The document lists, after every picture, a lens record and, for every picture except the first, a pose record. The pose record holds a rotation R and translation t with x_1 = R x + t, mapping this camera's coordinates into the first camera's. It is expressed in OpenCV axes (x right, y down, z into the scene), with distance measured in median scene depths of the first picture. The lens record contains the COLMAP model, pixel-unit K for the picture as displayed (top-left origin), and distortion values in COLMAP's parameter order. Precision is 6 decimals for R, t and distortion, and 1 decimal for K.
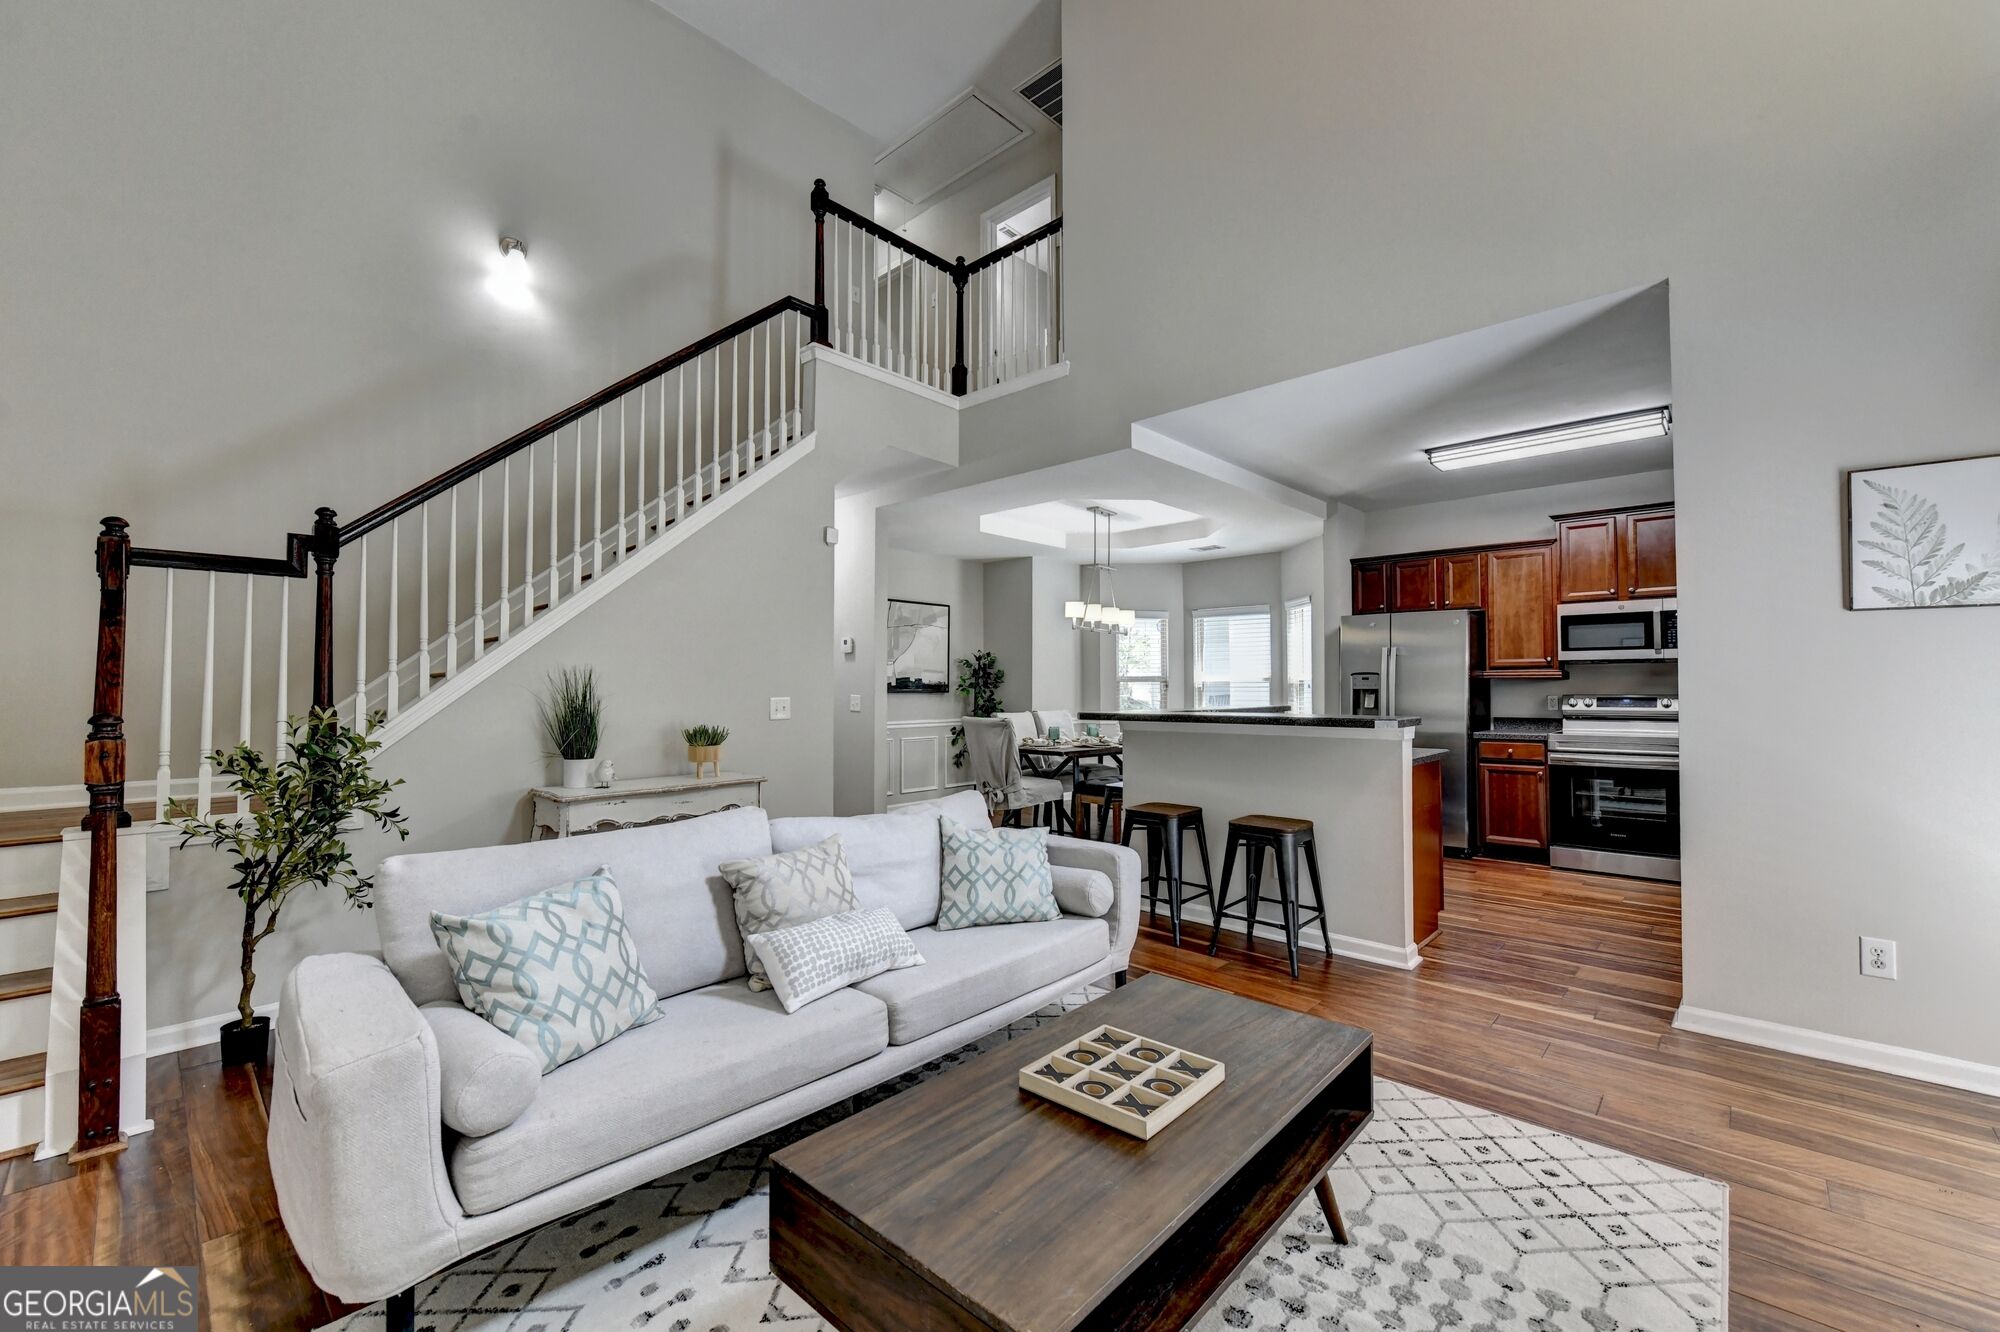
lens RADIAL K [[810.4, 0, 997.5], [0, 810.4, 671.6], [0, 0, 1]] dist [-0.003119, -0.002306]
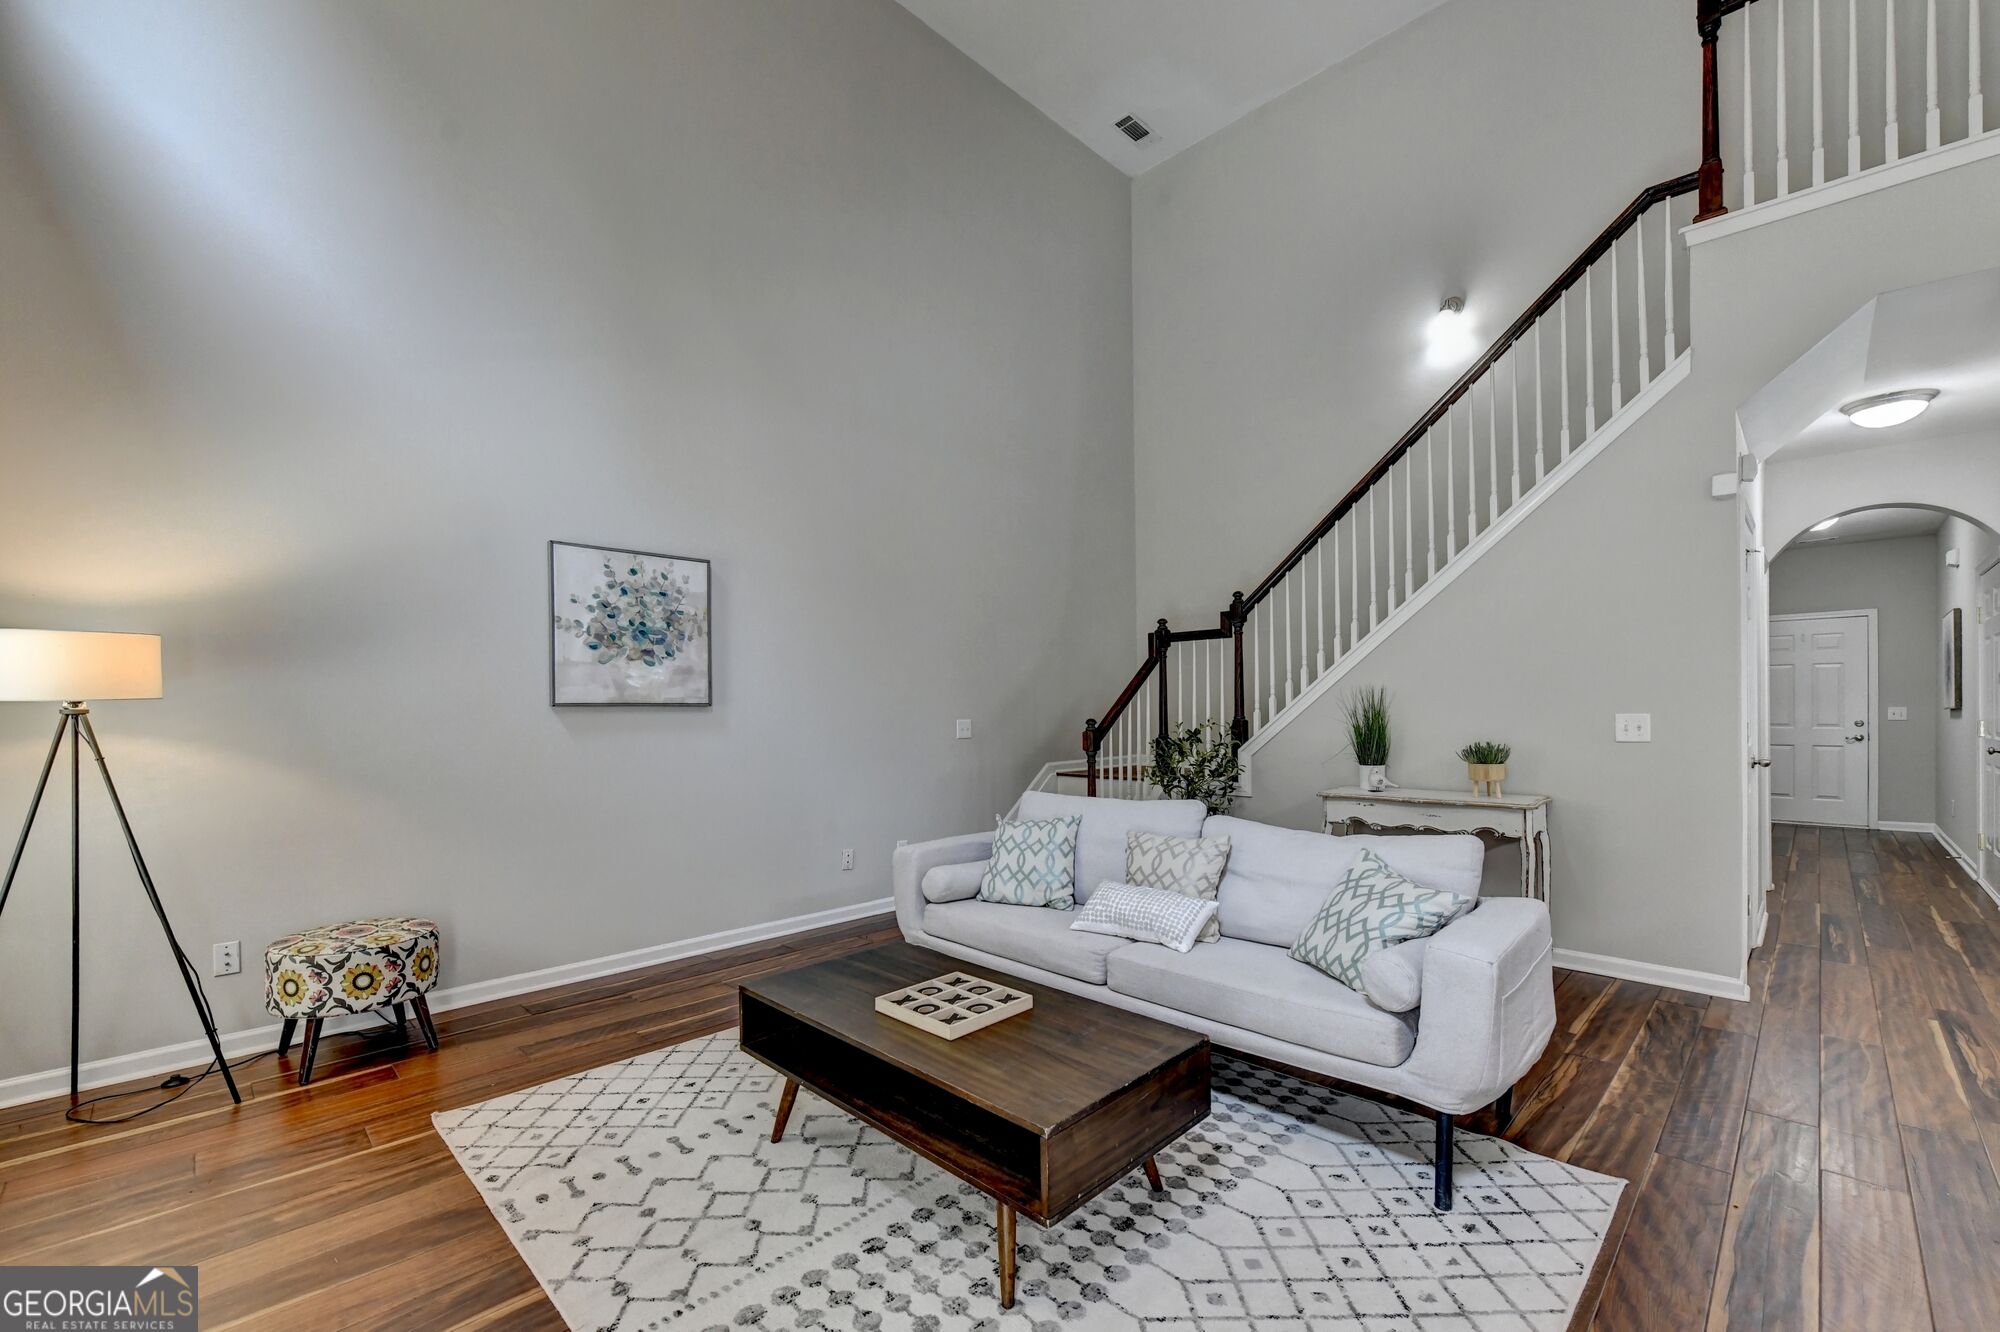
lens RADIAL K [[810.4, 0, 999.7], [0, 810.4, 712.8], [0, 0, 1]] dist [-0.003119, -0.002306]
pose [[-0.030355, 0.007445, -0.999511, 0.432315], [0.031487, 0.999483, 0.006488, 0.004807], [0.999043, -0.031275, -0.030573, 0.327774]]
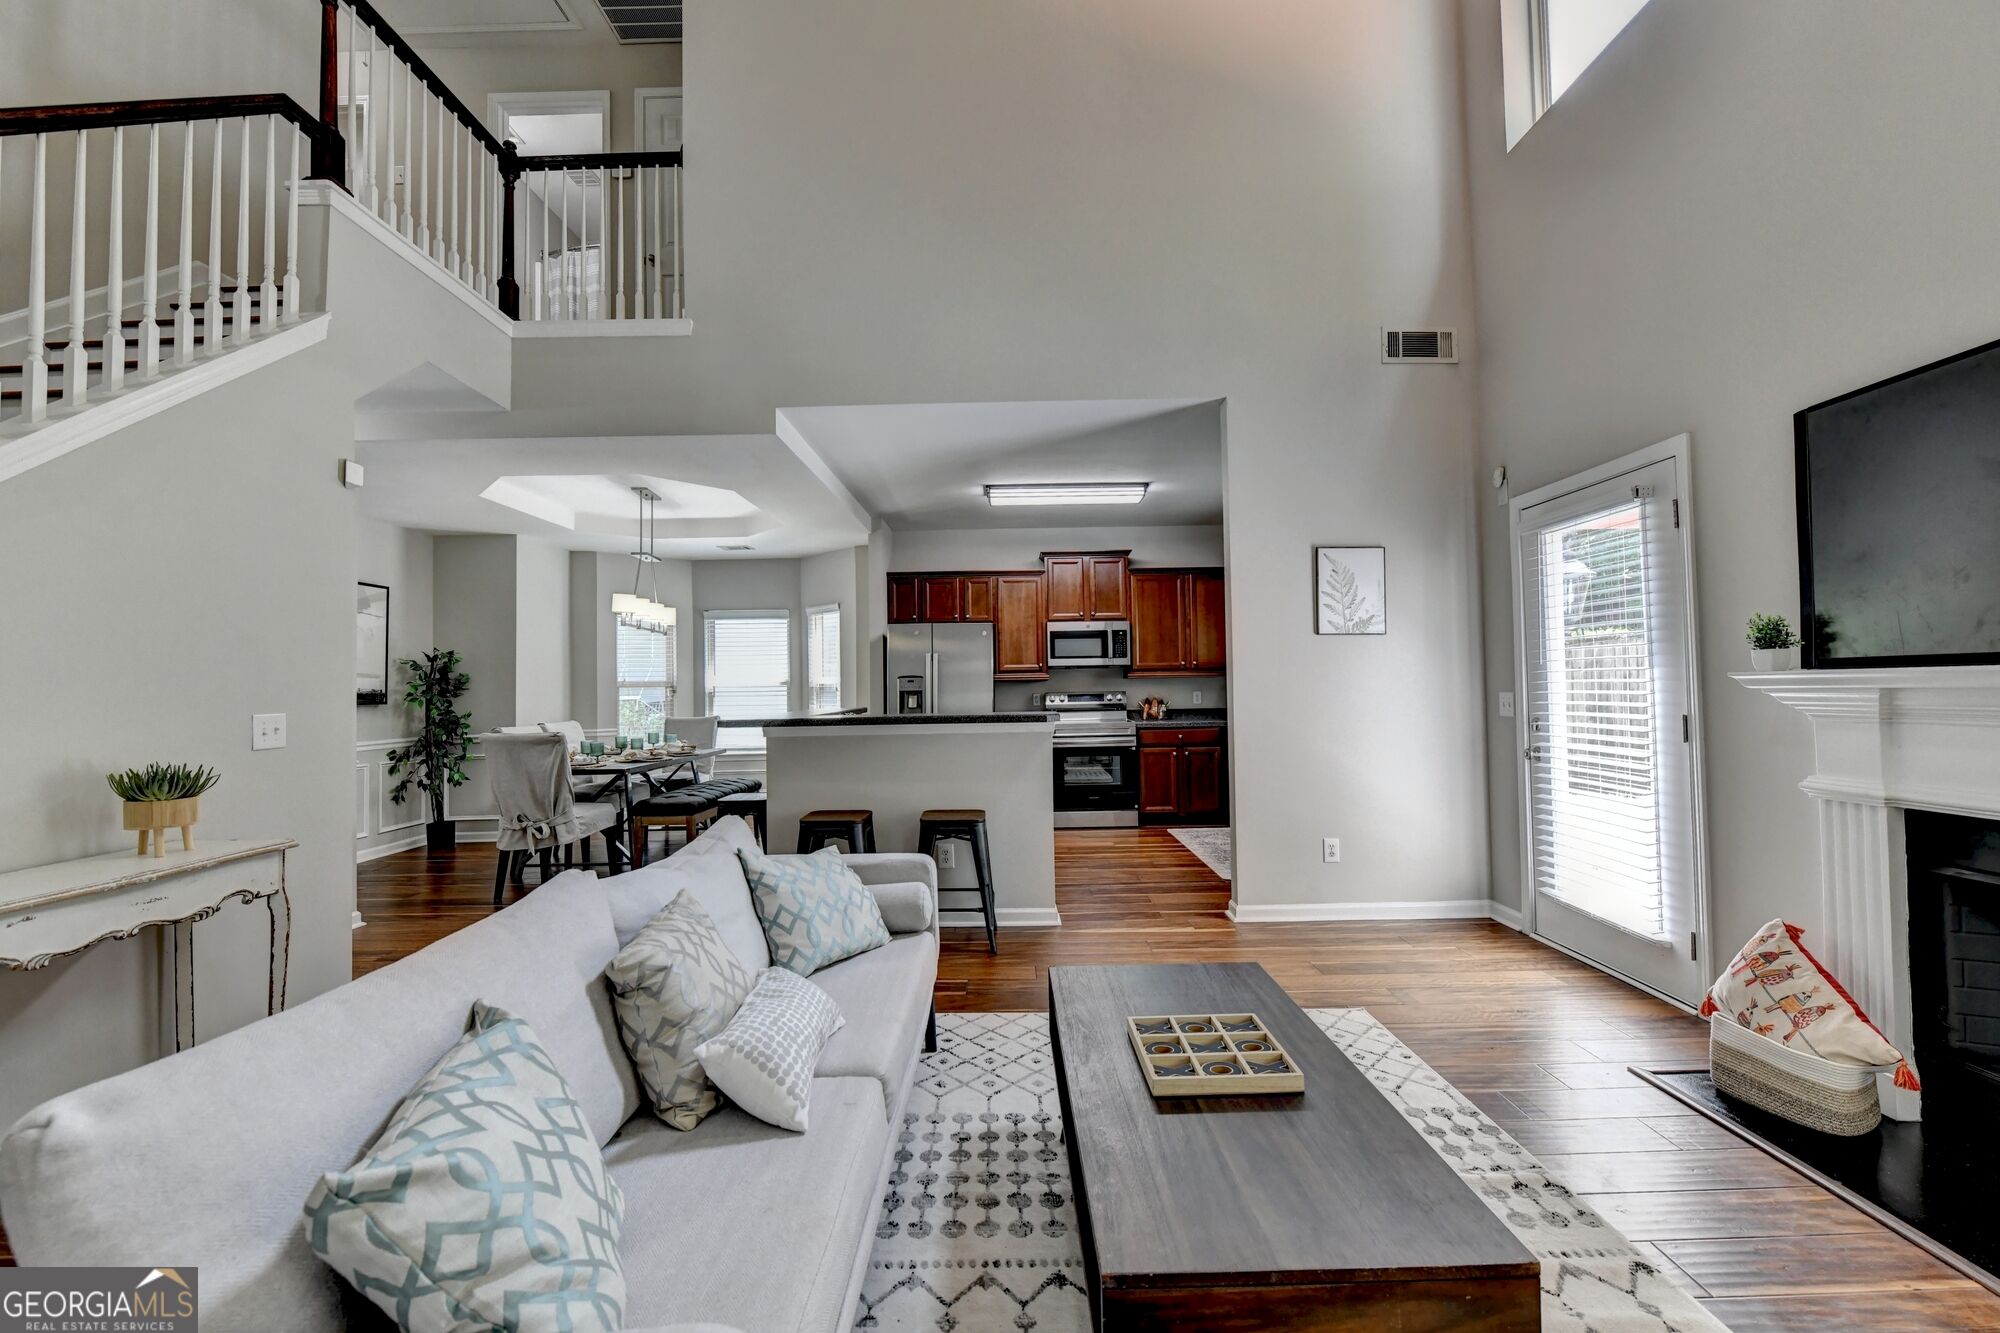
lens RADIAL K [[810.4, 0, 1004.4], [0, 810.4, 667.7], [0, 0, 1]] dist [-0.003119, -0.002306]
pose [[0.733190, 0.006102, 0.679997, -0.222547], [0.002052, 0.999935, -0.011185, 0.002885], [-0.680021, 0.009596, 0.733130, 0.114563]]
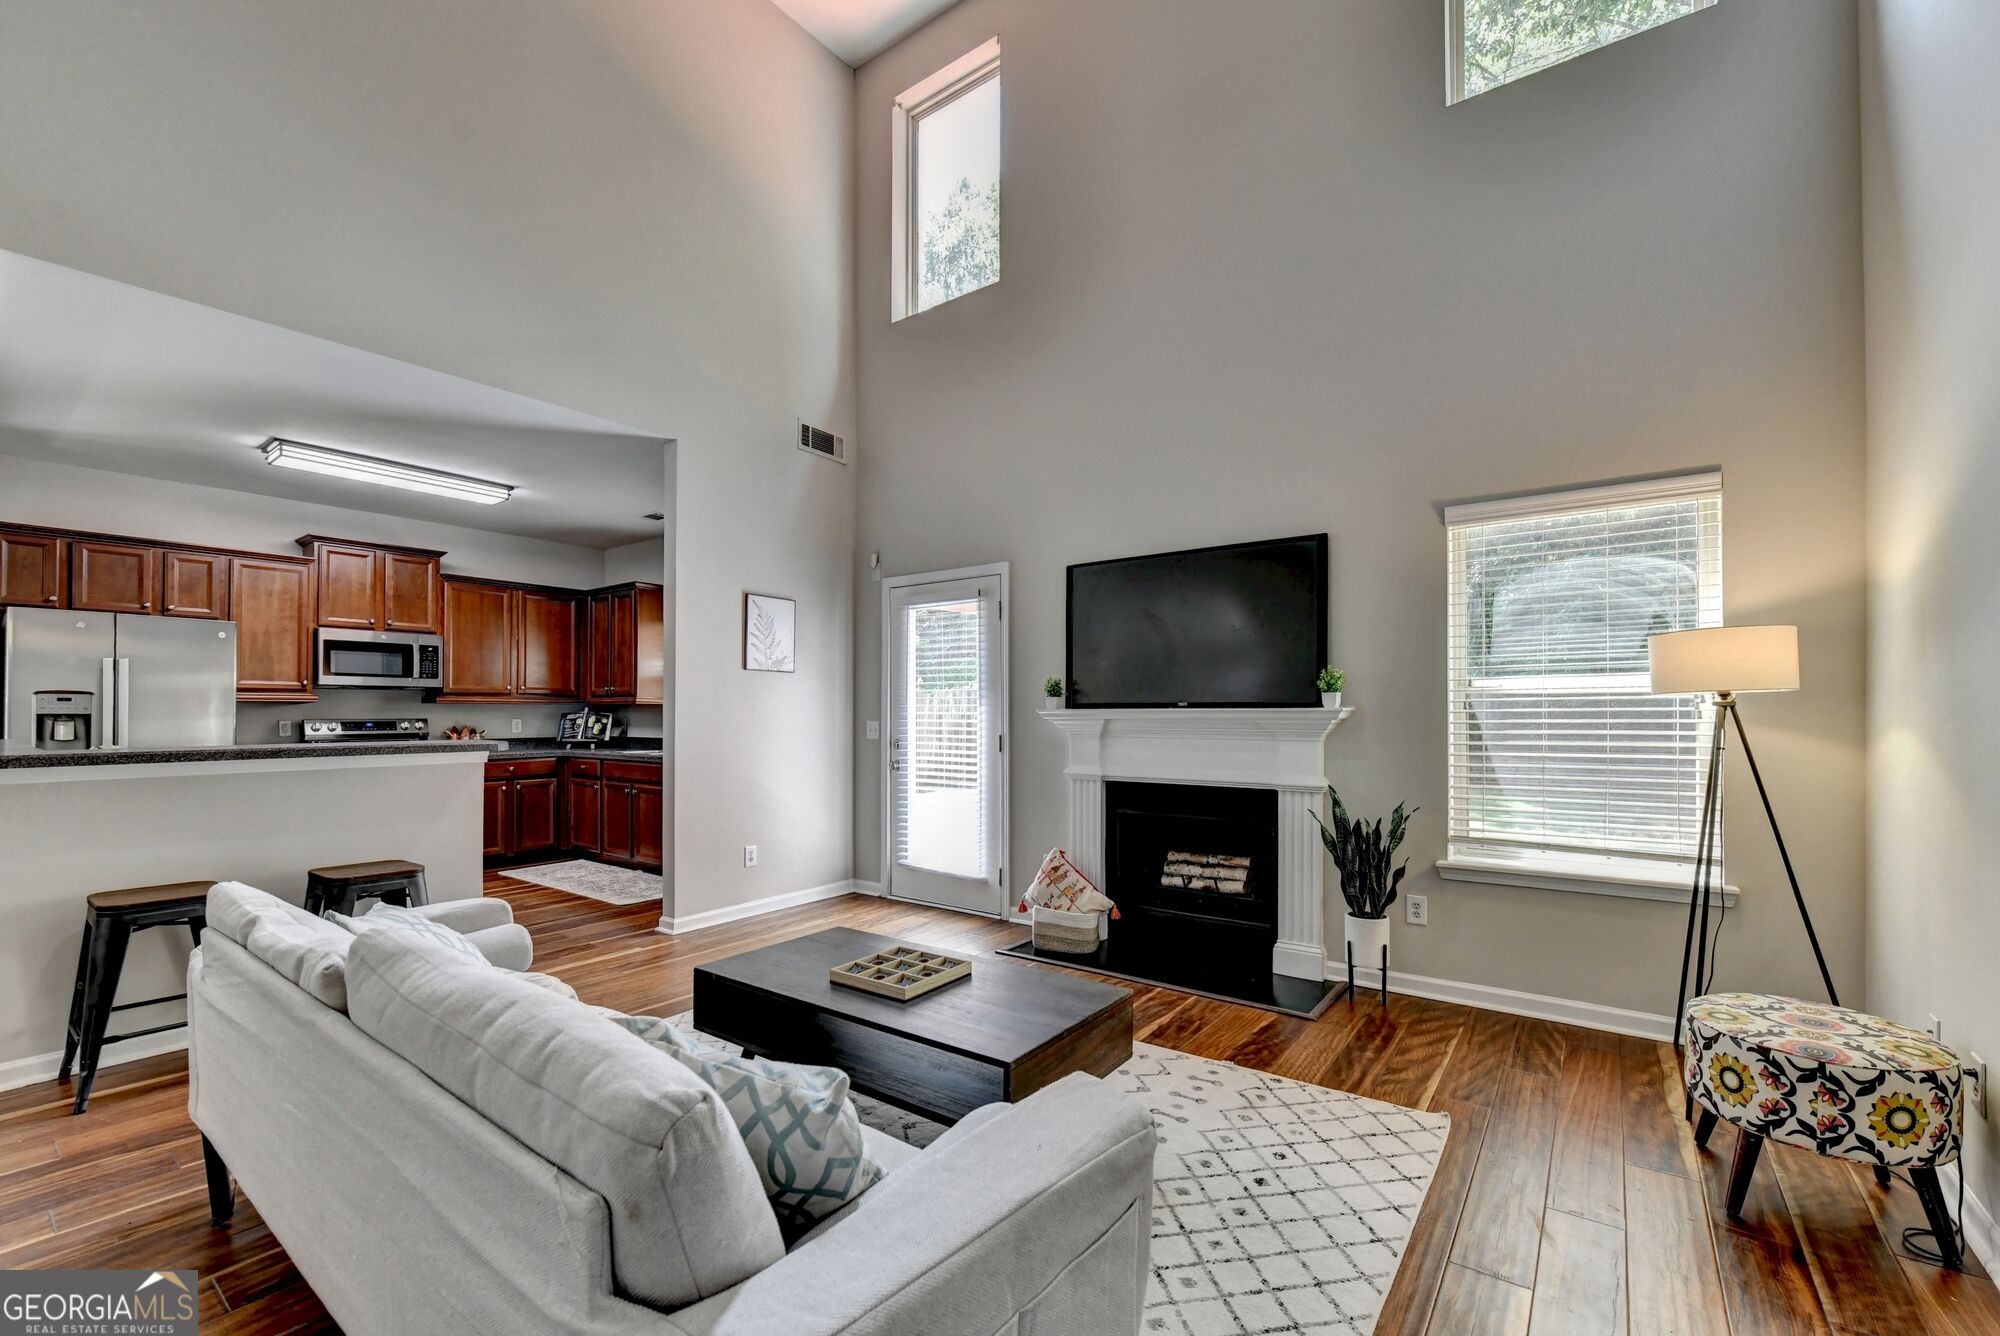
lens RADIAL K [[810.4, 0, 1018.5], [0, 810.4, 711.7], [0, 0, 1]] dist [-0.003119, -0.002306]
pose [[-0.132532, 0.002498, 0.991176, -0.388336], [-0.018995, 0.999807, -0.005060, 0.008004], [-0.990997, -0.019498, -0.132459, 0.290525]]
